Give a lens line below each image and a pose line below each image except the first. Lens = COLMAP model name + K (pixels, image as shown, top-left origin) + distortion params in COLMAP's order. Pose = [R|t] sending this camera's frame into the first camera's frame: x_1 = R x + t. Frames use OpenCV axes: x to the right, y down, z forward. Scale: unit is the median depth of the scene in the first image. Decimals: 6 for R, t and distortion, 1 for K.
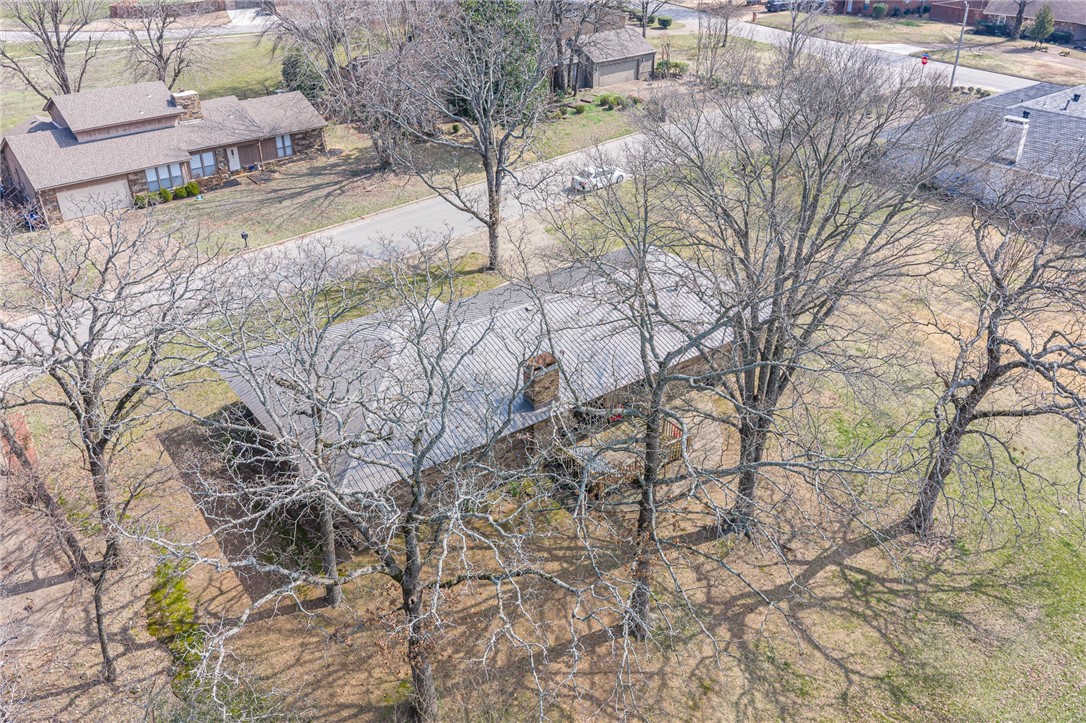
lens RADIAL K [[896.5, 0, 546.4], [0, 896.5, 362.5], [0, 0, 1]] dist [0.022191, -0.039482]
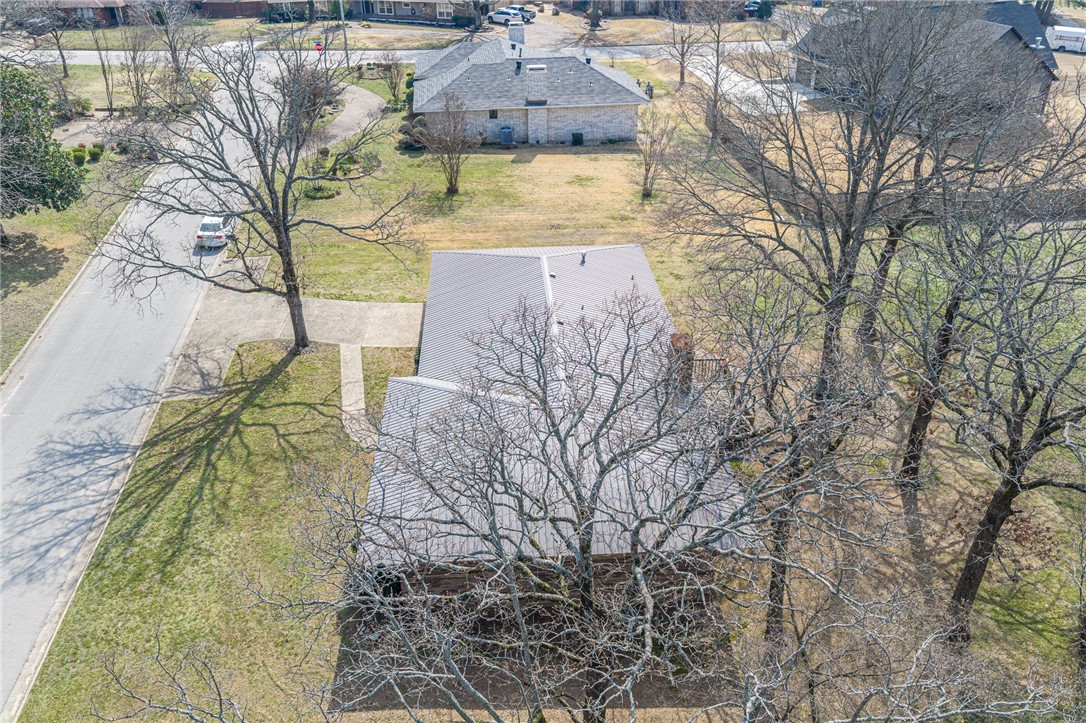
lens RADIAL K [[896.5, 0, 544.7], [0, 896.5, 359.9], [0, 0, 1]] dist [0.022191, -0.039482]
pose [[0.549959, -0.411791, 0.726617, -0.437207], [0.418420, 0.888793, 0.187008, -0.124581], [-0.722821, 0.201184, 0.661102, 0.243300]]
